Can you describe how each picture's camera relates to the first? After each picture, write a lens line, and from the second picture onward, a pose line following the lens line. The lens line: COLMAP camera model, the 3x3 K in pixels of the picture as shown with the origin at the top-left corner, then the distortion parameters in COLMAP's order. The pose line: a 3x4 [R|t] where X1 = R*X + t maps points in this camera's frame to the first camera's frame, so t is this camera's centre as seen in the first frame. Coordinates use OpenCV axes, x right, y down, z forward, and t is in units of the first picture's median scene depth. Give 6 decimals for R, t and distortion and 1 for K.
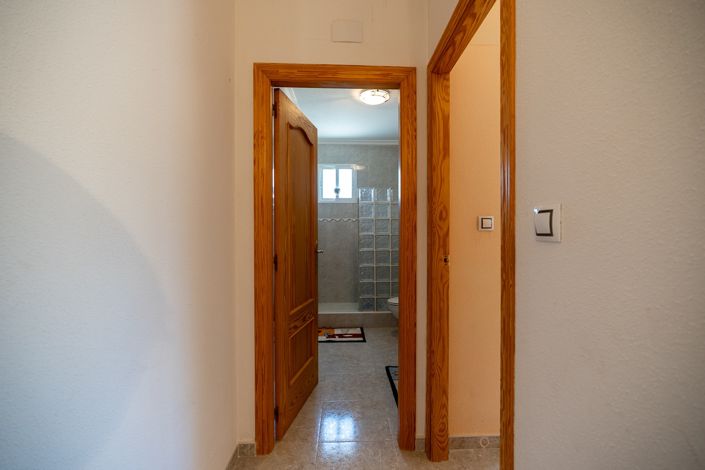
lens RADIAL K [[310.0, 0, 353.1], [0, 310.0, 234.7], [0, 0, 1]] dist [-0.009956, 0.000813]
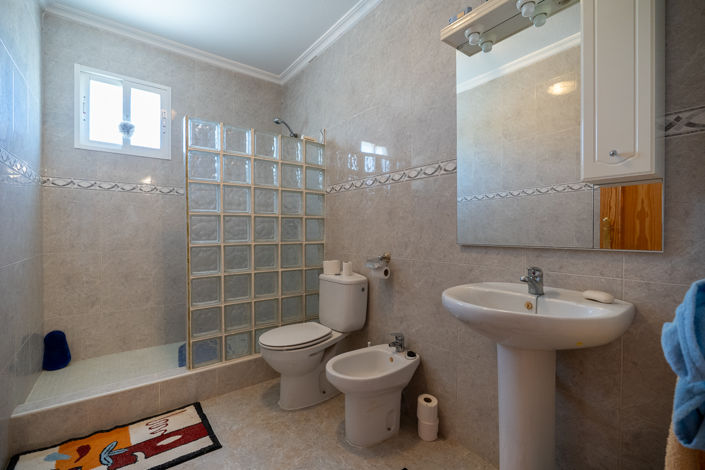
lens RADIAL K [[310.0, 0, 357.1], [0, 310.0, 230.5], [0, 0, 1]] dist [-0.009956, 0.000813]
pose [[0.806364, -0.000196, 0.591420, -0.054062], [-0.000059, 1.000000, 0.000411, 0.026629], [-0.591420, -0.000366, 0.806363, 0.445974]]
